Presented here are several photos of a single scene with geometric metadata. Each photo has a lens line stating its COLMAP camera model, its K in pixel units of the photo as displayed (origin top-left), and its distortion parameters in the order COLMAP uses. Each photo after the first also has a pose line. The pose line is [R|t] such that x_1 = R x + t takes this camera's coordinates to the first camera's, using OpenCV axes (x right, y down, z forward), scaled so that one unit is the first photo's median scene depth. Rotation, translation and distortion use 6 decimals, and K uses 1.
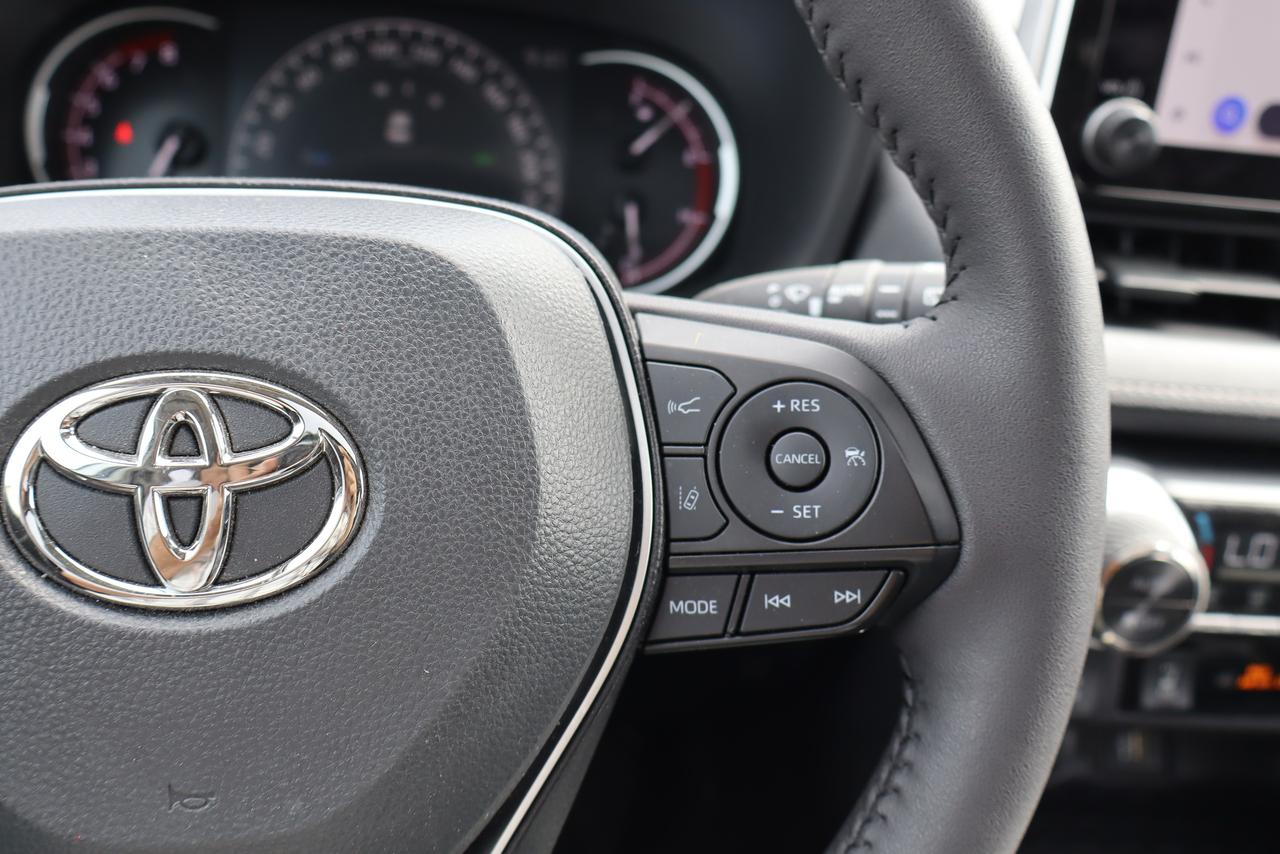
lens RADIAL K [[1307.1, 0, 638.4], [0, 1307.1, 483.5], [0, 0, 1]] dist [0.059463, 0.022347]
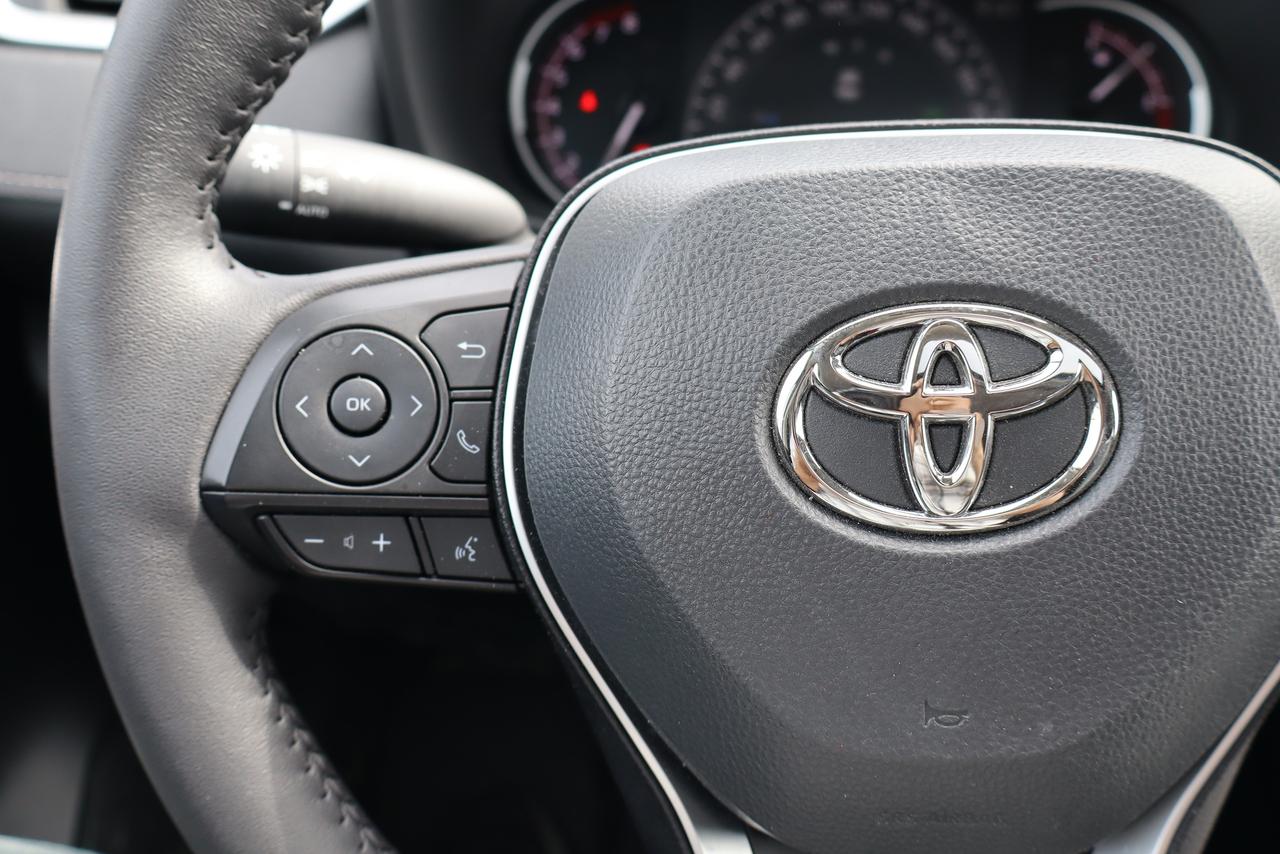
lens RADIAL K [[1307.1, 0, 638.4], [0, 1307.1, 483.5], [0, 0, 1]] dist [0.059463, 0.022347]
pose [[0.989180, 0.013819, -0.146053, -0.412978], [-0.011295, 0.999773, 0.018092, 0.038744], [0.146270, -0.016247, 0.989111, -0.052830]]
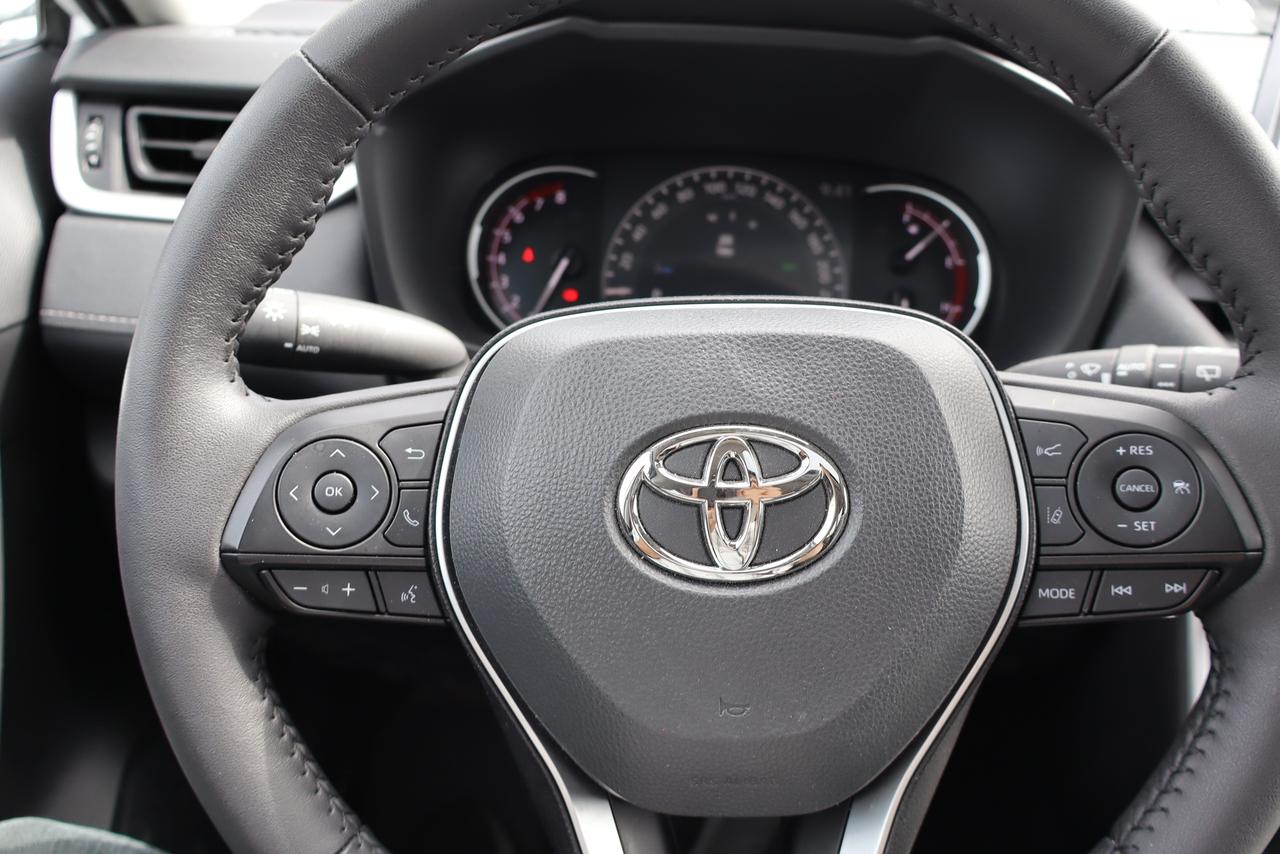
lens RADIAL K [[1142.9, 0, 633.5], [0, 1142.9, 469.6], [0, 0, 1]] dist [0.041900, -0.003541]
pose [[0.992169, 0.006597, -0.124727, -0.280381], [-0.013078, 0.998602, -0.051220, 0.034032], [0.124215, 0.052450, 0.990868, -0.312471]]
